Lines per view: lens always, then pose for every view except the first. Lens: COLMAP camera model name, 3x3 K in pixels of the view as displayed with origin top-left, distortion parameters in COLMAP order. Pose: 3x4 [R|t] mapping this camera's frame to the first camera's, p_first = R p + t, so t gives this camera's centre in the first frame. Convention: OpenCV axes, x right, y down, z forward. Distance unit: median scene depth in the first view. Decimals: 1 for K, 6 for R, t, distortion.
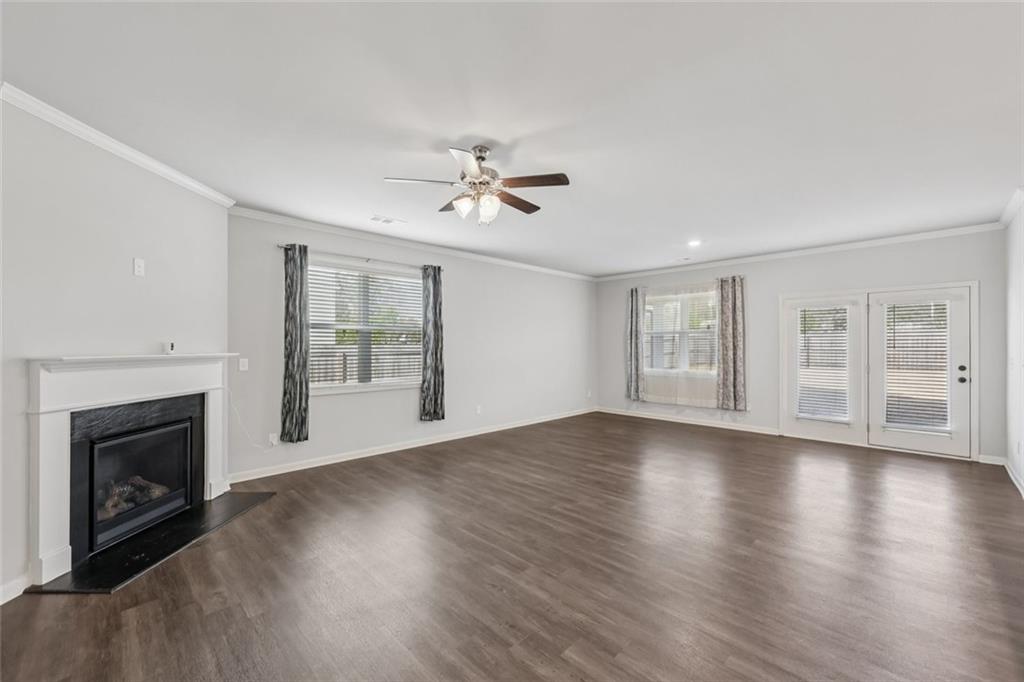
lens RADIAL K [[412.6, 0, 512.4], [0, 412.6, 342.2], [0, 0, 1]] dist [0.000525, -0.000516]
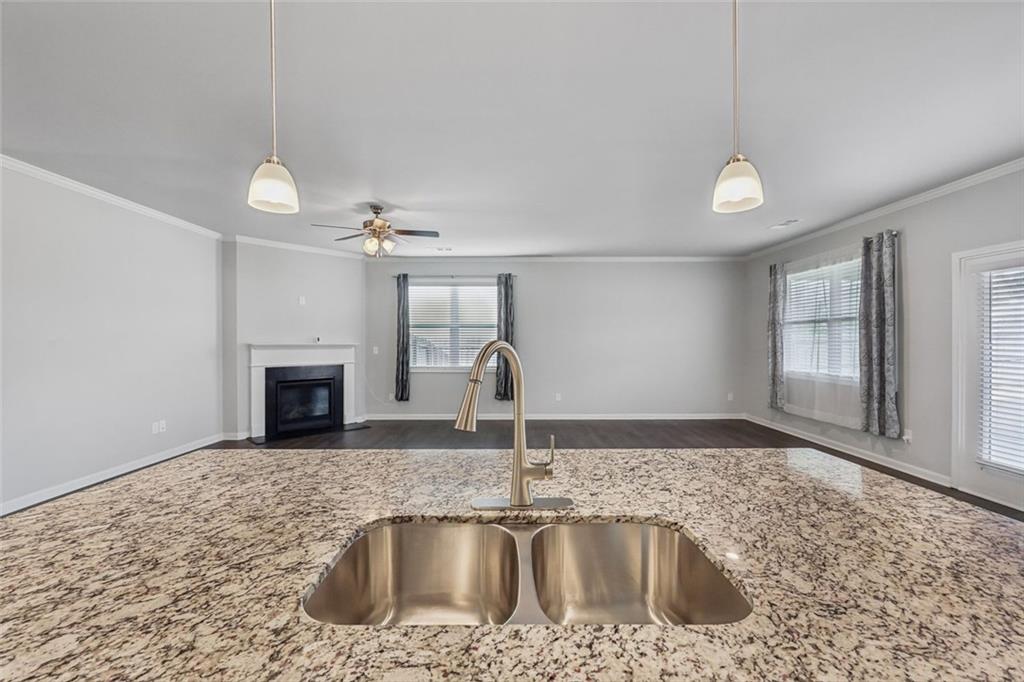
lens RADIAL K [[412.6, 0, 510.6], [0, 412.6, 338.9], [0, 0, 1]] dist [0.000525, -0.000516]
pose [[0.715671, -0.002507, -0.698433, 0.685971], [0.005732, 0.999981, 0.002284, 0.005167], [0.698414, -0.005638, 0.715671, 0.140642]]
